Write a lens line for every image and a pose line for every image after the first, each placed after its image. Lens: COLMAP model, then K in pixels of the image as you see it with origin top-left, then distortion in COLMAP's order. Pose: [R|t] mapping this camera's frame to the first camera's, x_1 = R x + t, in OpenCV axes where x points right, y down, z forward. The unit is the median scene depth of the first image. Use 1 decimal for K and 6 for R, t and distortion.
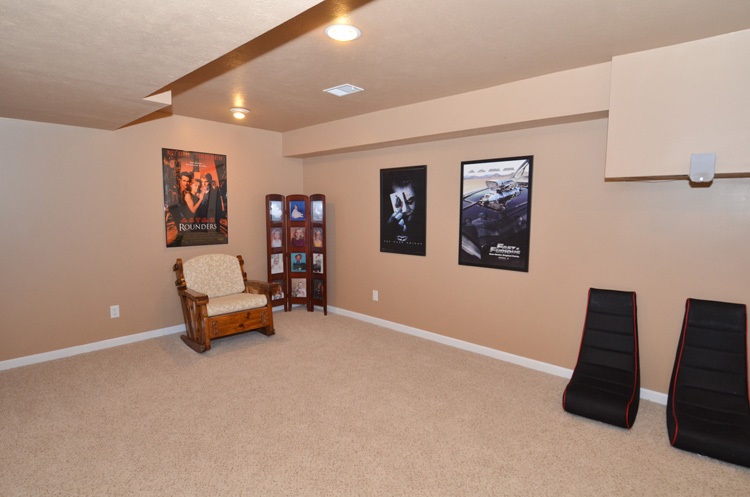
lens RADIAL K [[393.6, 0, 370.6], [0, 393.6, 247.4], [0, 0, 1]] dist [0.010244, -0.021818]
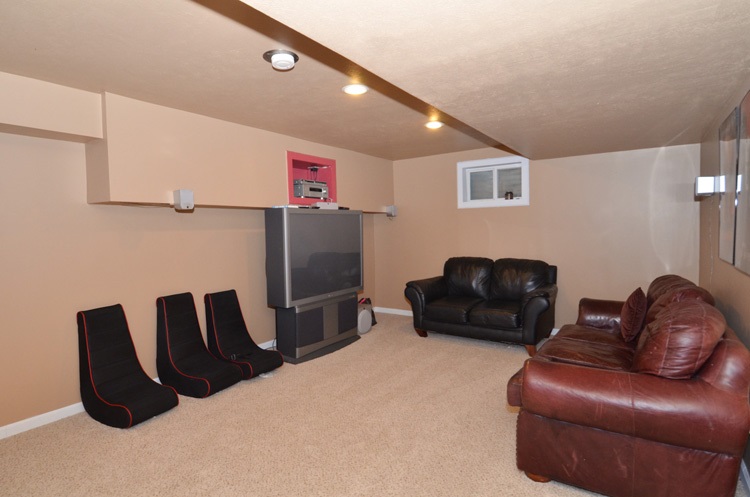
lens RADIAL K [[393.6, 0, 370.6], [0, 393.6, 247.4], [0, 0, 1]] dist [0.010244, -0.021818]
pose [[-0.148249, -0.039677, 0.988154, -0.600122], [0.129984, 0.989745, 0.059242, -0.023003], [-0.980370, 0.137227, -0.141571, 0.486782]]
